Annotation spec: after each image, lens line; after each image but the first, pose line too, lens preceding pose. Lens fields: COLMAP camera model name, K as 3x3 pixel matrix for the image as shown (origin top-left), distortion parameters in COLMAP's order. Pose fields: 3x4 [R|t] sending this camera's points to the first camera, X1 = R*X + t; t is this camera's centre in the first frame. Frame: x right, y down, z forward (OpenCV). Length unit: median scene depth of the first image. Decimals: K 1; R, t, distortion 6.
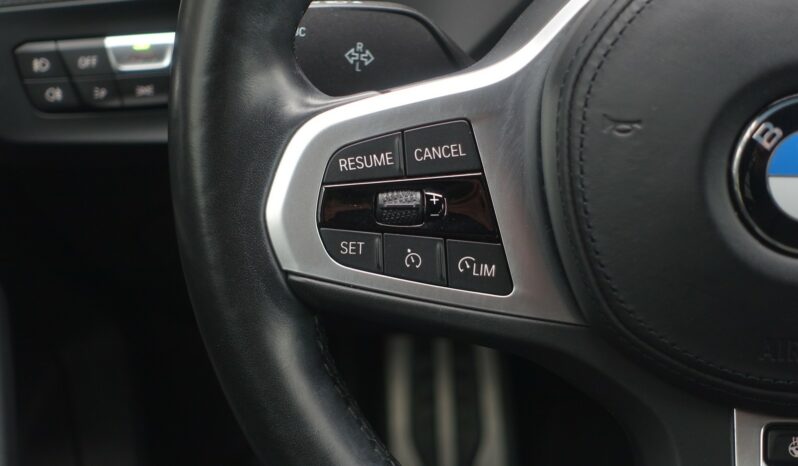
lens RADIAL K [[1582.3, 0, 399.7], [0, 1582.3, 232.6], [0, 0, 1]] dist [-0.106703, 0.000000]
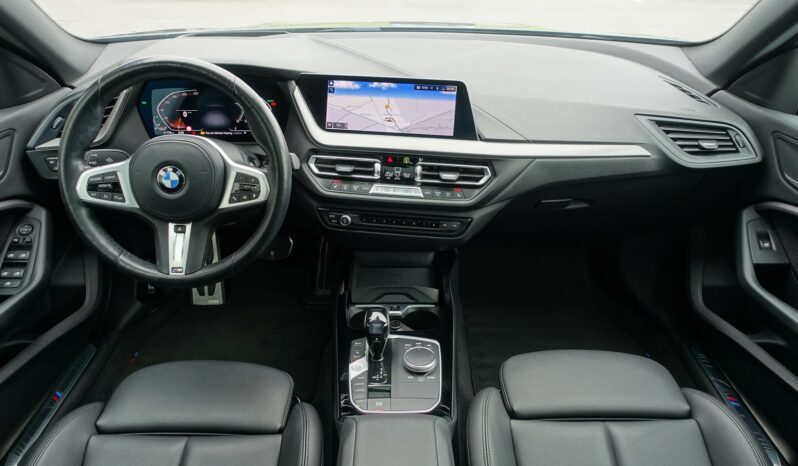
lens RADIAL K [[543.8, 0, 404.0], [0, 543.8, 230.6], [0, 0, 1]] dist [-0.003914, 0.001057]
pose [[0.983136, -0.024358, 0.181249, 0.686398], [0.022164, 0.999655, 0.014123, 0.132301], [-0.181531, -0.009868, 0.983336, -1.062279]]
